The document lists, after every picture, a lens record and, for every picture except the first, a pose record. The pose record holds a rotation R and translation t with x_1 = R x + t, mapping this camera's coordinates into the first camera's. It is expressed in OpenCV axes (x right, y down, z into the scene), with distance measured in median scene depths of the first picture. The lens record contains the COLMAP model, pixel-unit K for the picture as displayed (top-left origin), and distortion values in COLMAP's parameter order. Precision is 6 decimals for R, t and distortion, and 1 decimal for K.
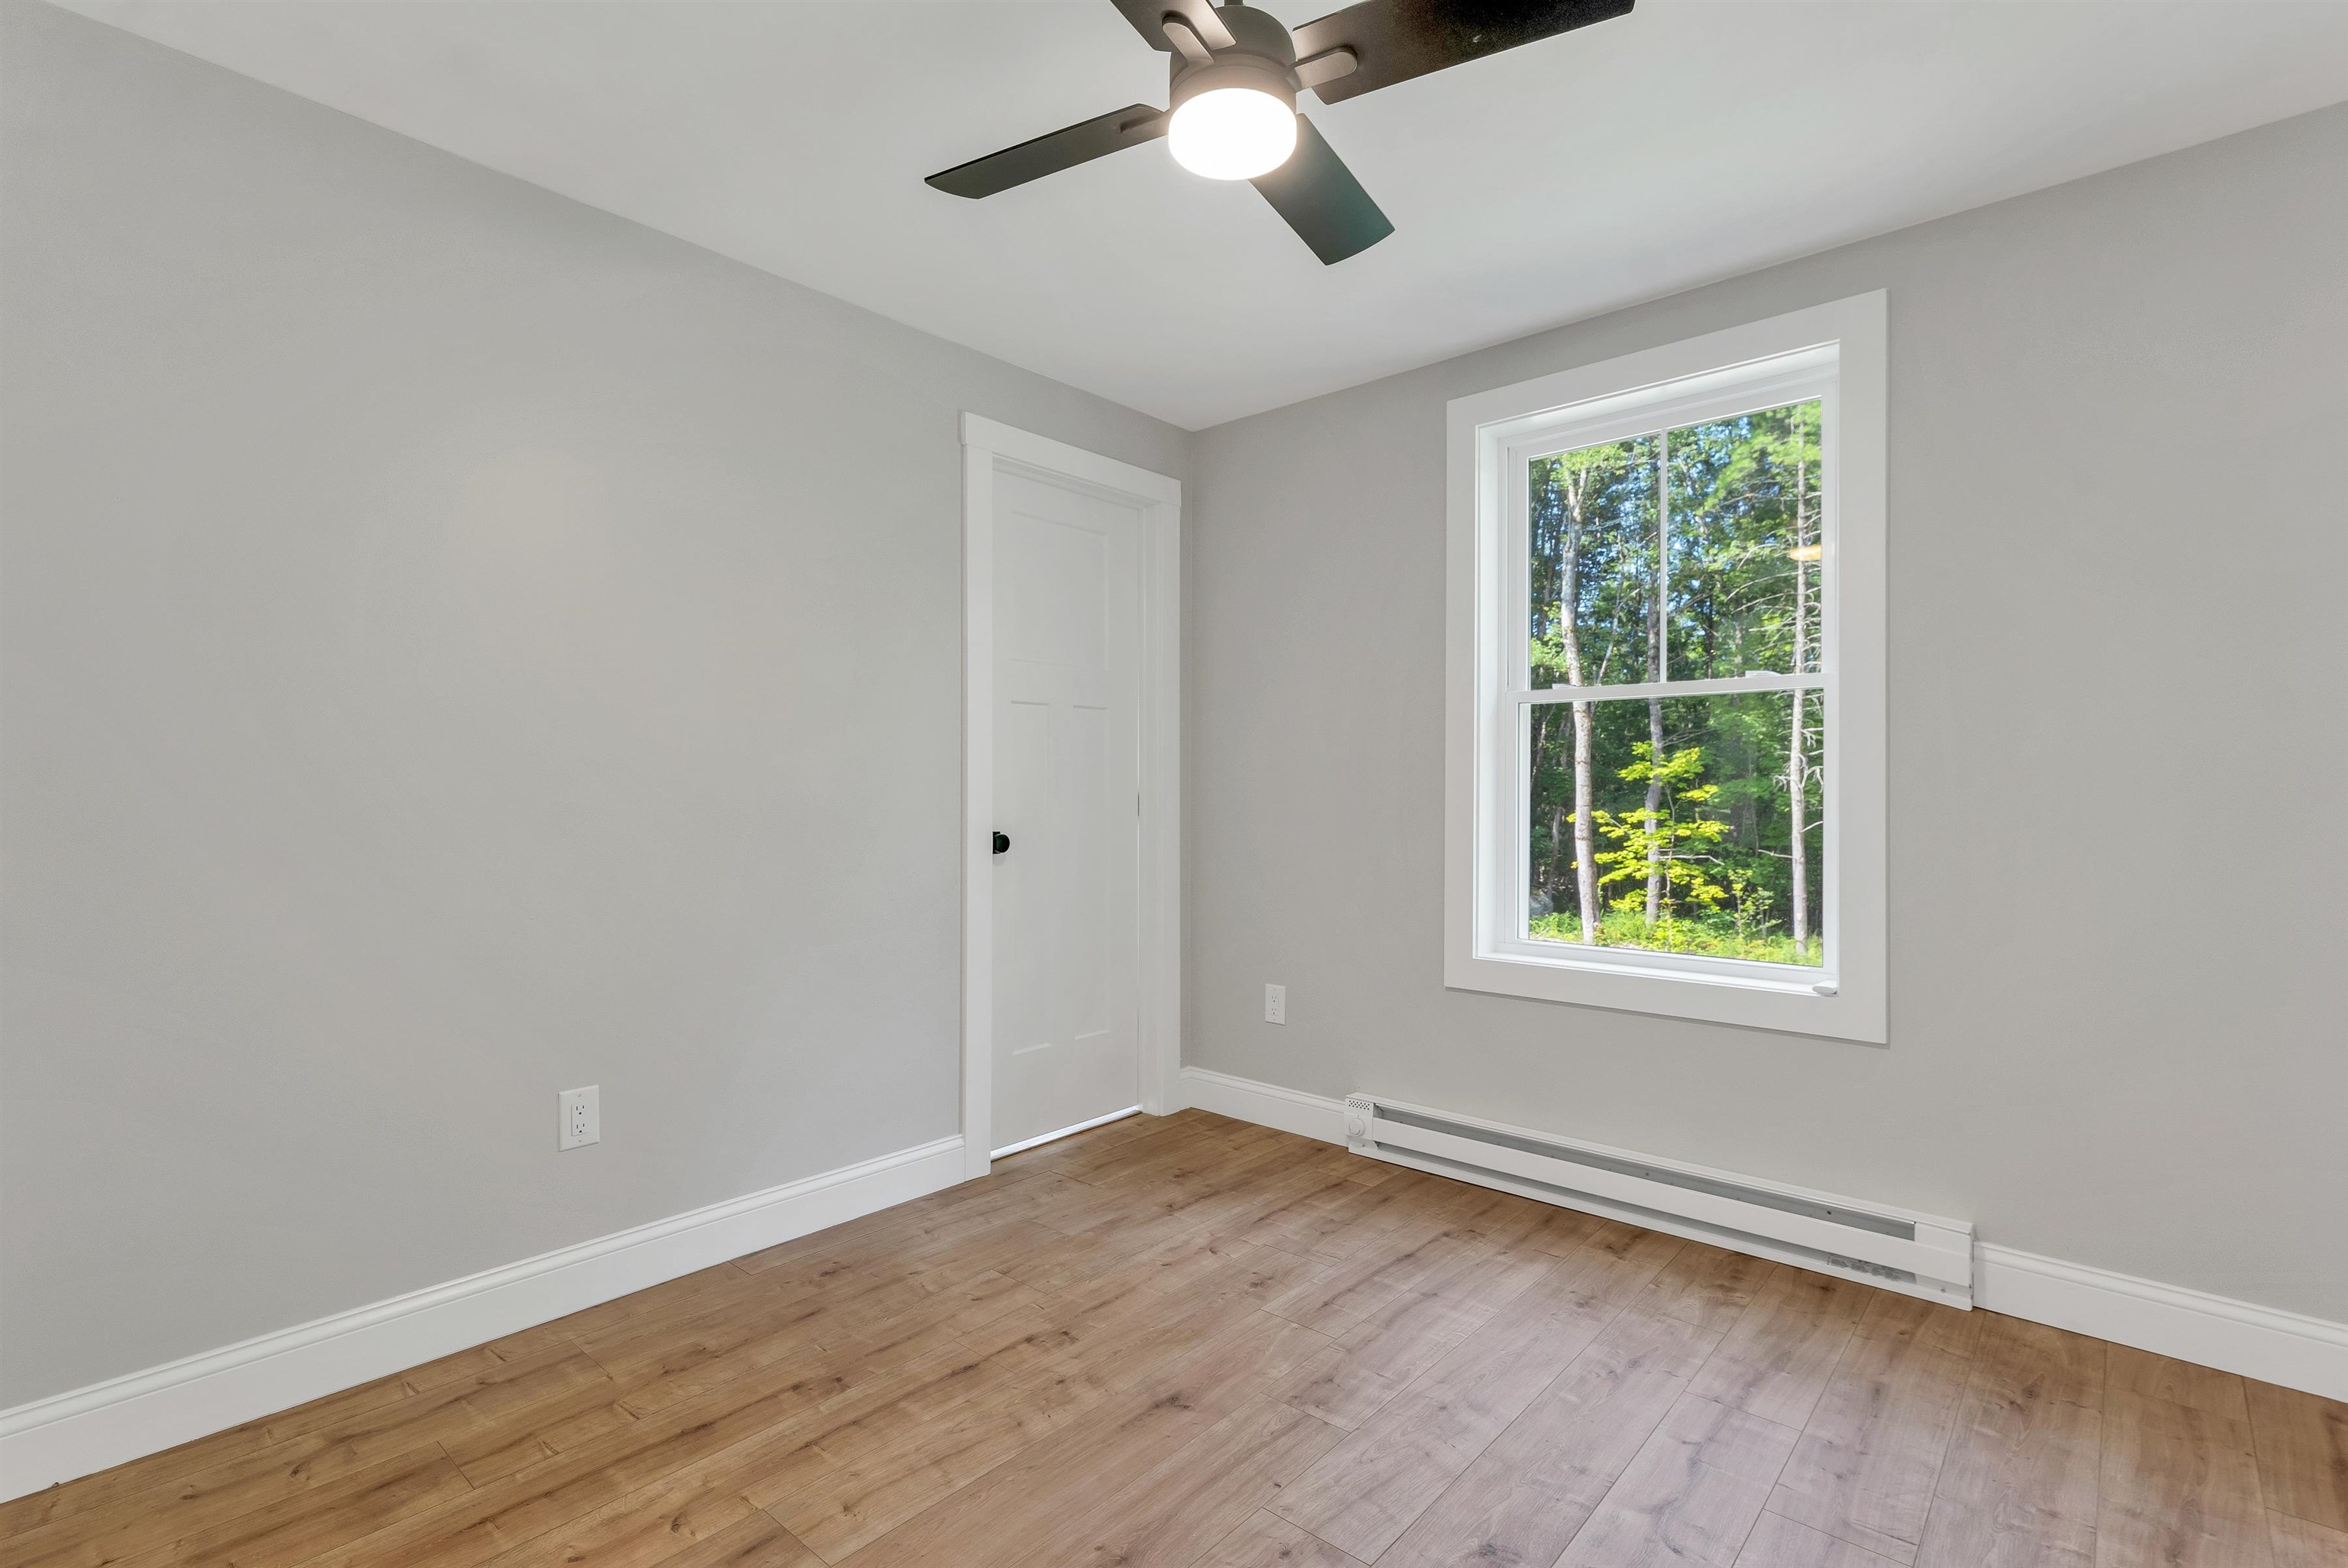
lens RADIAL K [[1092.3, 0, 1170.5], [0, 1092.3, 791.5], [0, 0, 1]] dist [0.004563, 0.000432]
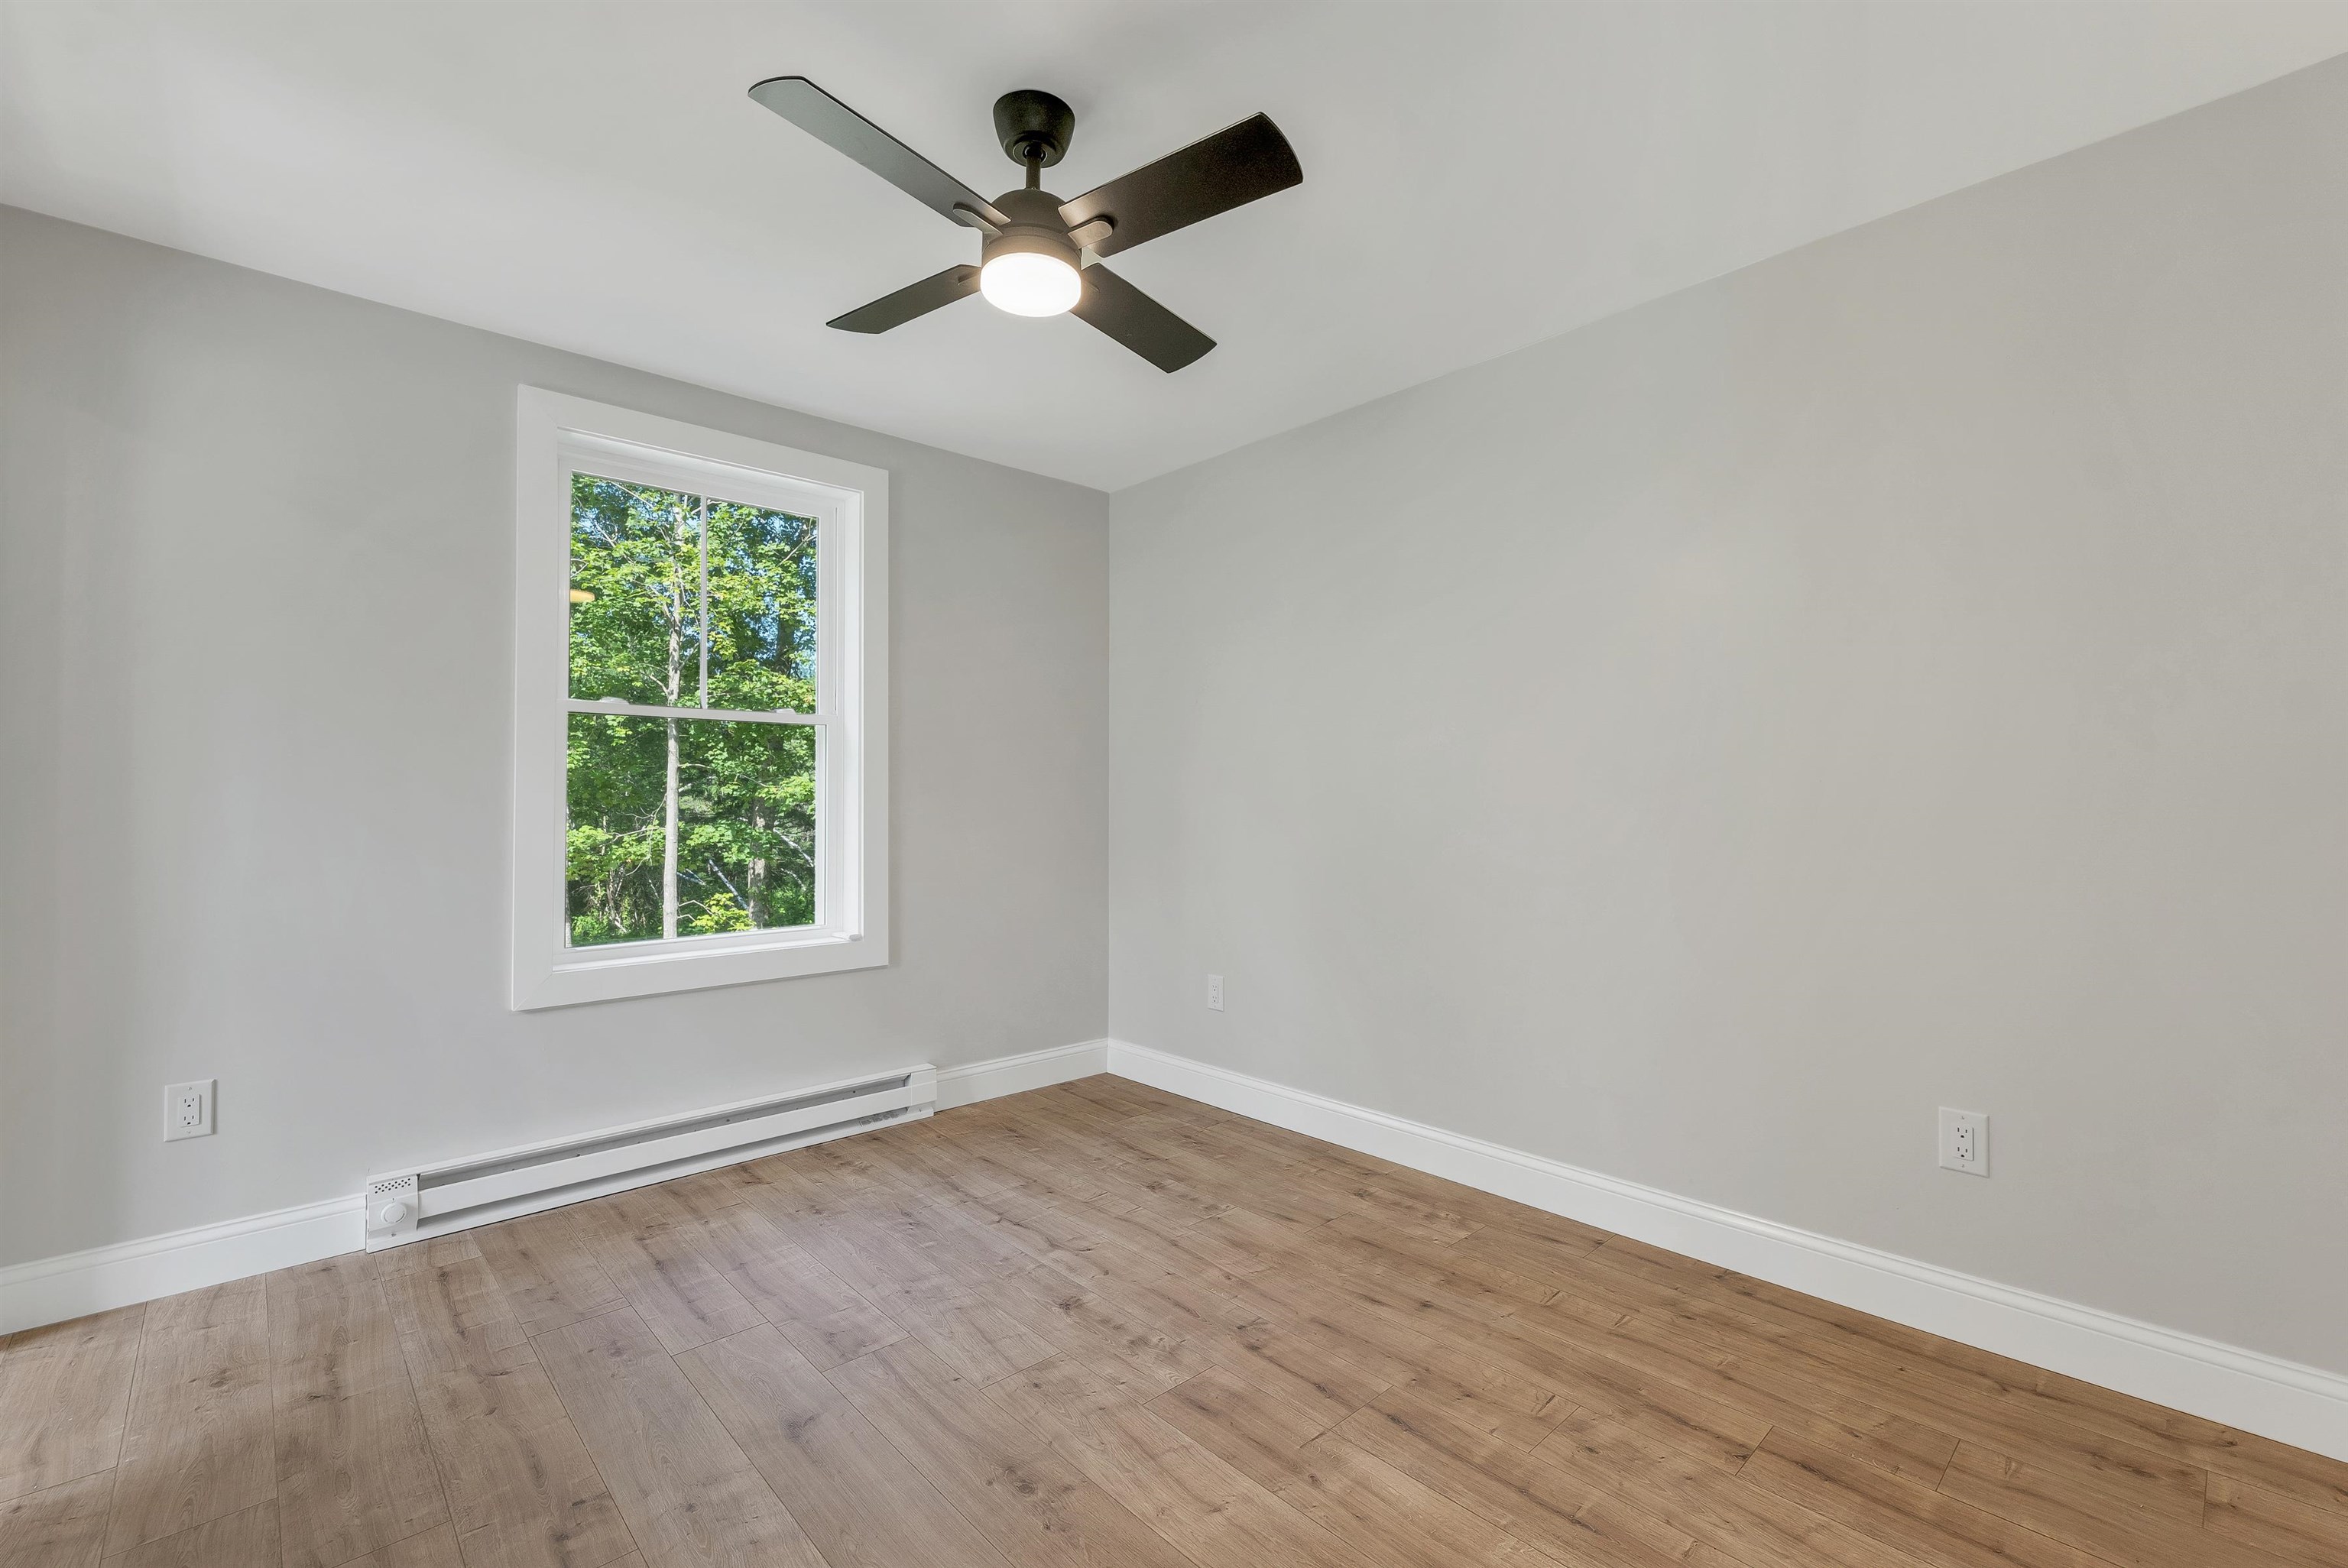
lens RADIAL K [[1020.8, 0, 1170.2], [0, 1020.8, 764.3], [0, 0, 1]] dist [0.002050, 0.000125]
pose [[0.101570, 0.028213, 0.994428, -0.778266], [0.003142, 0.999584, -0.028680, -0.004448], [-0.994823, 0.006037, 0.101439, 0.501707]]
